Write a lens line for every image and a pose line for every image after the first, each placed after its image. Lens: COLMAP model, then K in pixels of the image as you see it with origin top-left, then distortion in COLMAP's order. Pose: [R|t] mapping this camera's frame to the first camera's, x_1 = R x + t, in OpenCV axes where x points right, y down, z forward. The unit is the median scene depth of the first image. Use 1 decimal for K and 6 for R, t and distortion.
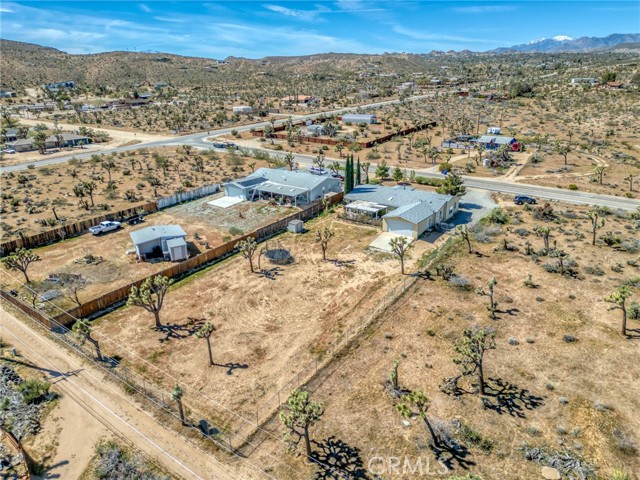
lens RADIAL K [[447.7, 0, 320.2], [0, 447.7, 238.4], [0, 0, 1]] dist [0.057850, -0.040469]
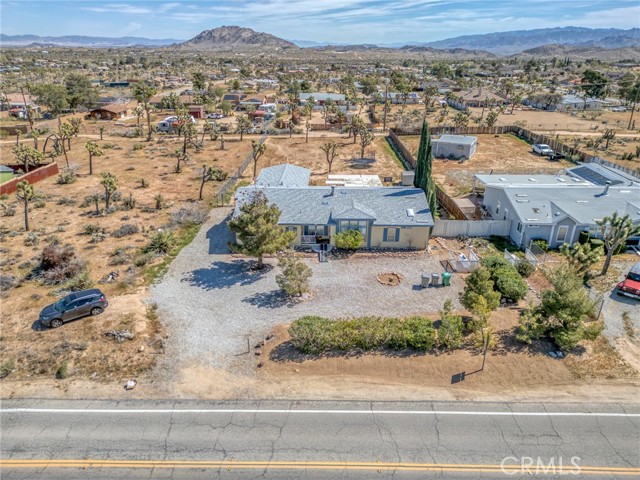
lens RADIAL K [[447.7, 0, 322.2], [0, 447.7, 238.3], [0, 0, 1]] dist [0.057850, -0.040469]
pose [[-0.821630, 0.234224, -0.519676, 0.630793], [-0.193841, 0.742537, 0.641143, -0.529047], [0.536050, 0.627517, -0.564689, 1.725494]]
